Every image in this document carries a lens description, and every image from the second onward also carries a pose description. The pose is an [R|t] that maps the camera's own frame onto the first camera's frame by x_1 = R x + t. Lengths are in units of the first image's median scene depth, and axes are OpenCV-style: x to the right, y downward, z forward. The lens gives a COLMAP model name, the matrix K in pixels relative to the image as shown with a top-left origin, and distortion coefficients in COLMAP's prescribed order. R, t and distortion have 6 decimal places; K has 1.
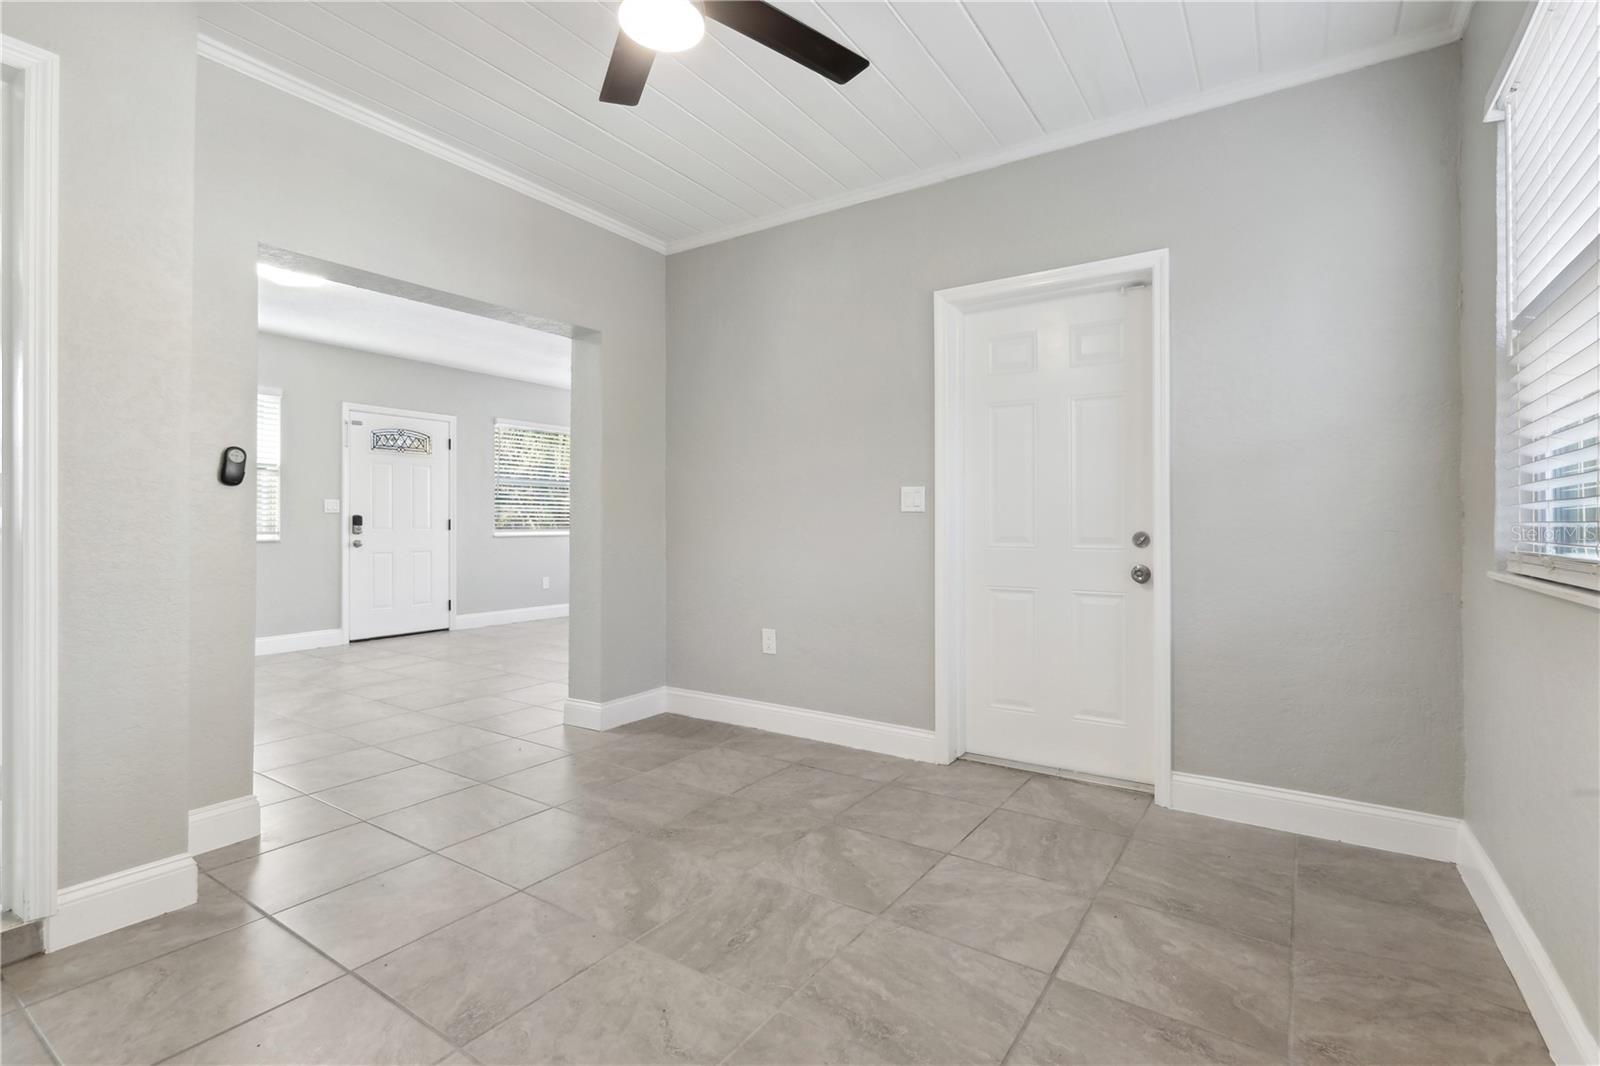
lens RADIAL K [[734.5, 0, 809.8], [0, 734.5, 524.4], [0, 0, 1]] dist [0.002032, 0.000024]
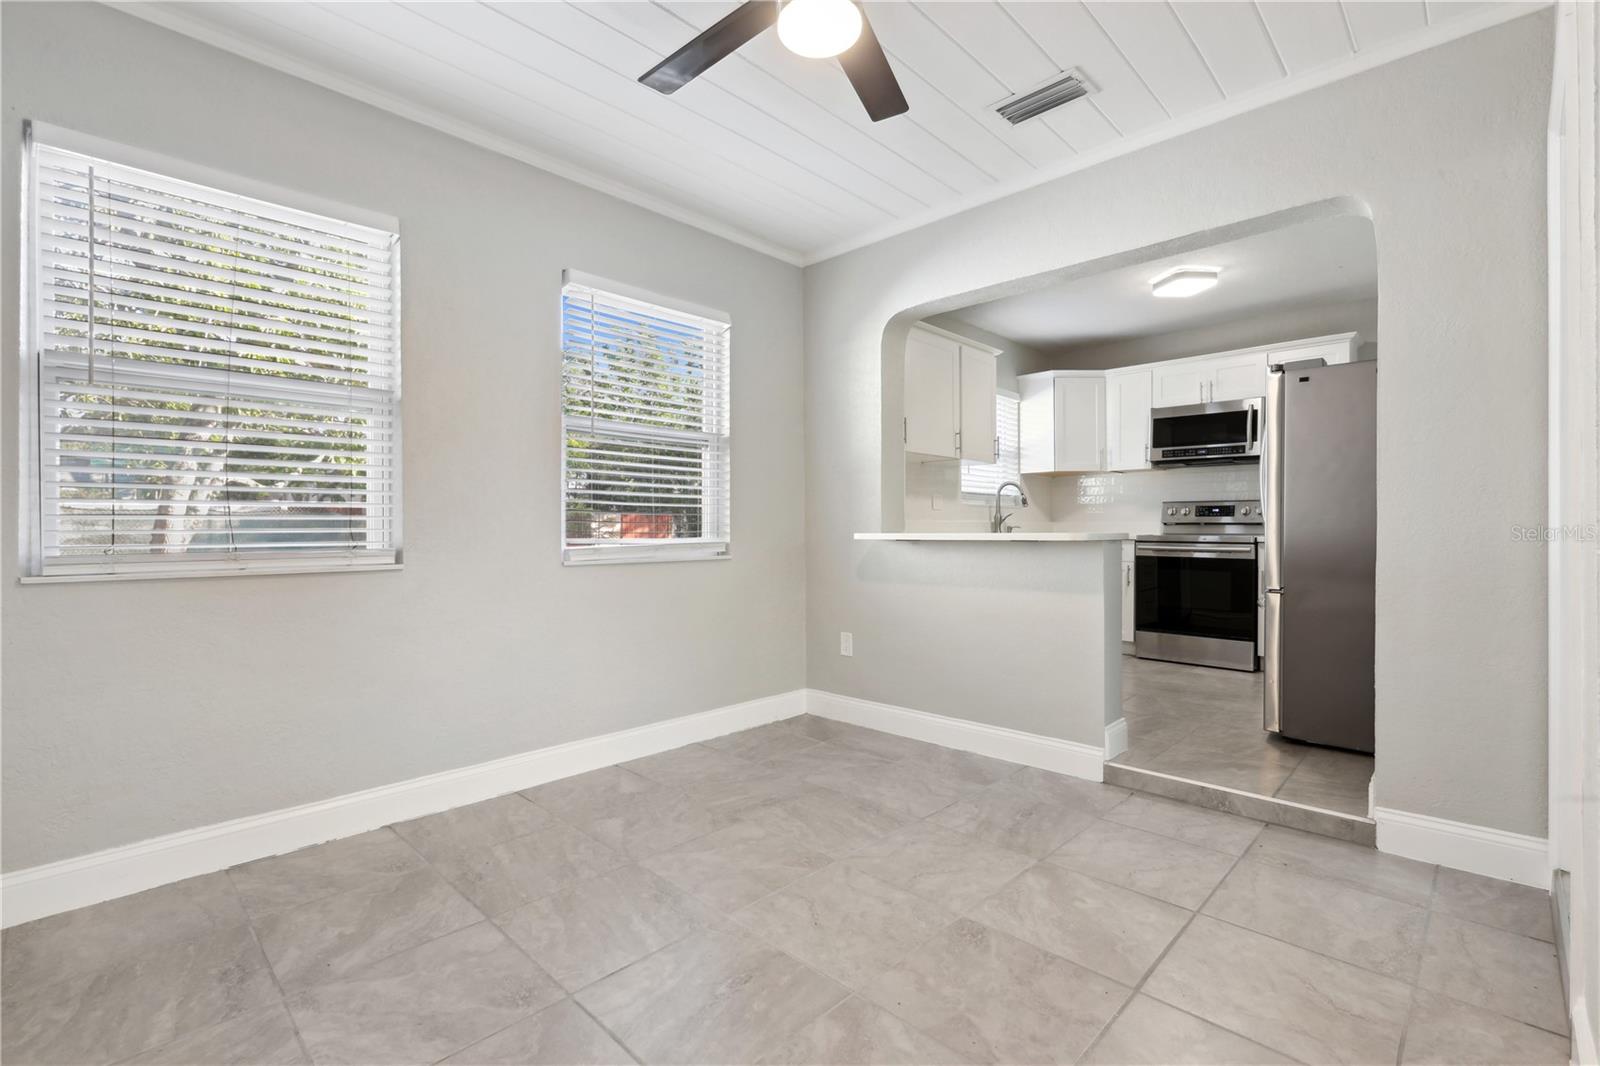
lens RADIAL K [[734.5, 0, 802.2], [0, 734.5, 537.5], [0, 0, 1]] dist [0.002032, 0.000024]
pose [[-0.983286, -0.000863, 0.182063, -0.348750], [0.000897, 0.999954, 0.009584, 0.000081], [-0.182063, 0.009587, -0.983240, 1.927275]]
